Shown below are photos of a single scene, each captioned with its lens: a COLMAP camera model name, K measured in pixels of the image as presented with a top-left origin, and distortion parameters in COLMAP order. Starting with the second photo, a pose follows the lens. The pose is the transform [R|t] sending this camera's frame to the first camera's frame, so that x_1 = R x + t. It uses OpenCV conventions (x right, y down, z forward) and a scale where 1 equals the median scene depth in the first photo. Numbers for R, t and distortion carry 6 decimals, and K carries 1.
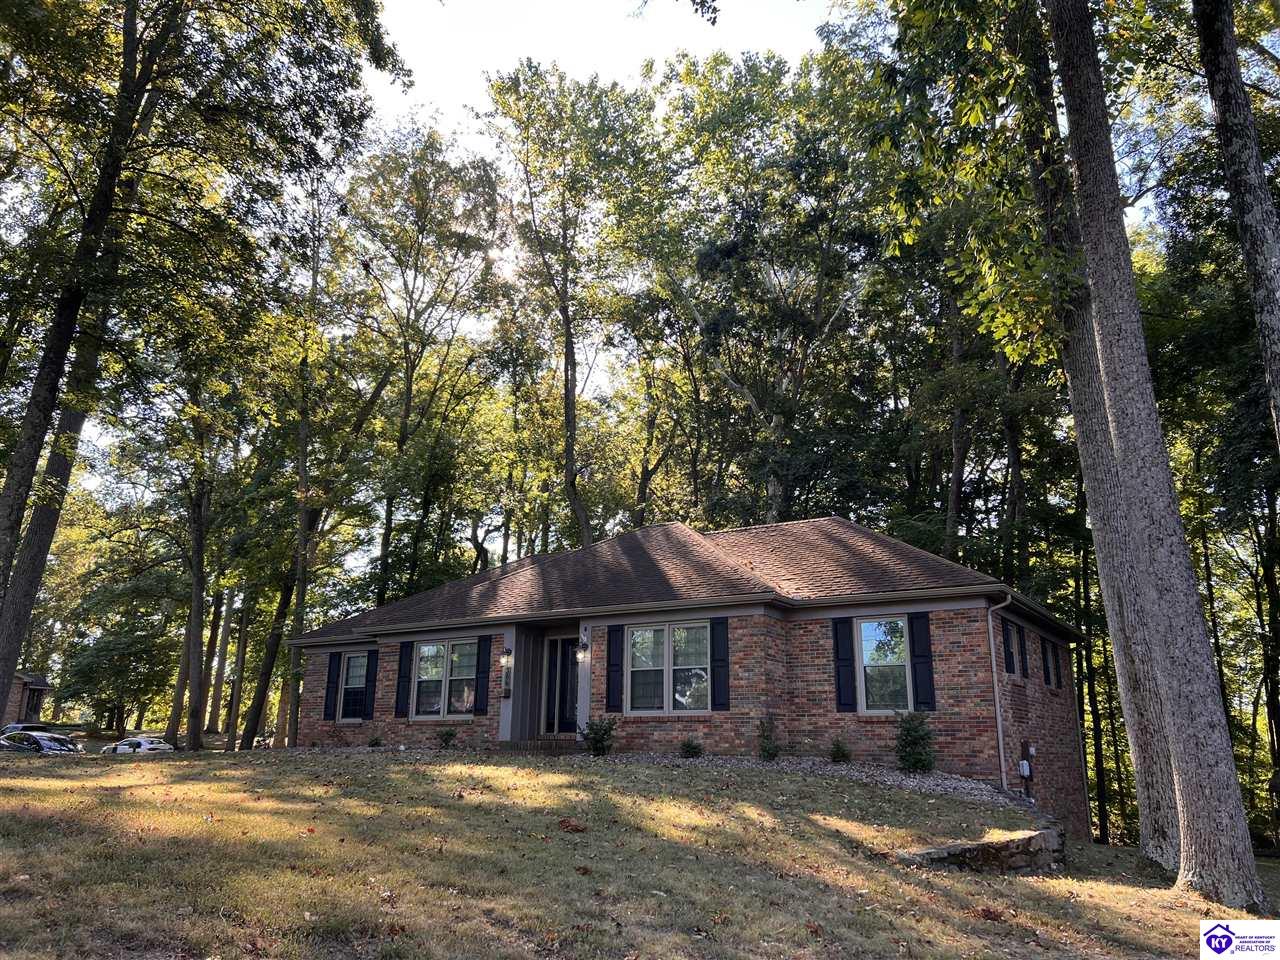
lens RADIAL K [[958.5, 0, 636.6], [0, 958.5, 483.7], [0, 0, 1]] dist [0.043475, -0.010402]
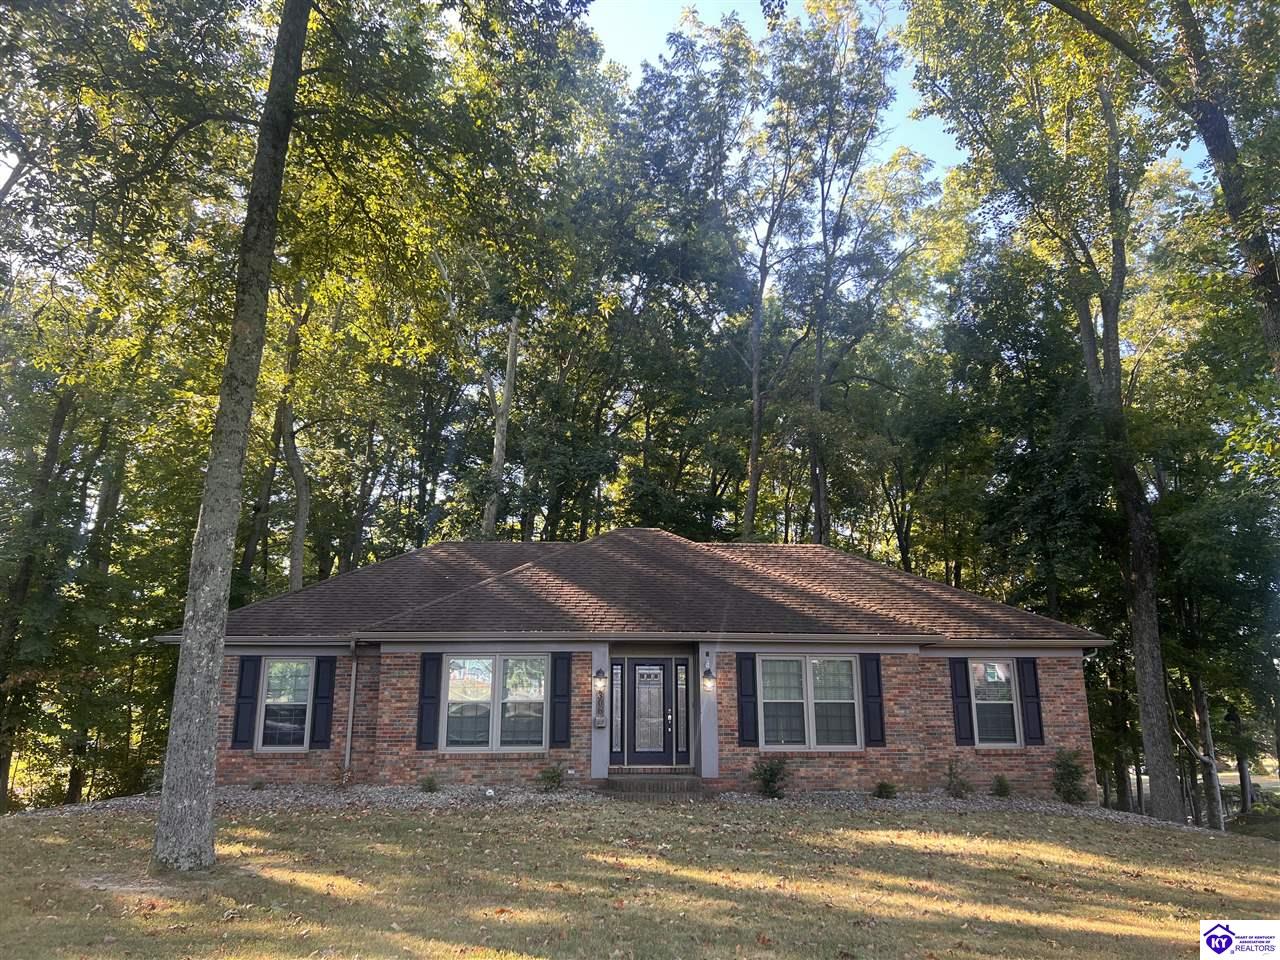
lens RADIAL K [[958.5, 0, 638.7], [0, 958.5, 474.5], [0, 0, 1]] dist [0.043475, -0.010402]
pose [[0.817129, 0.127431, 0.562193, -0.716017], [-0.145630, 0.989259, -0.012564, 0.001299], [-0.557756, -0.071606, 0.826910, 0.314647]]
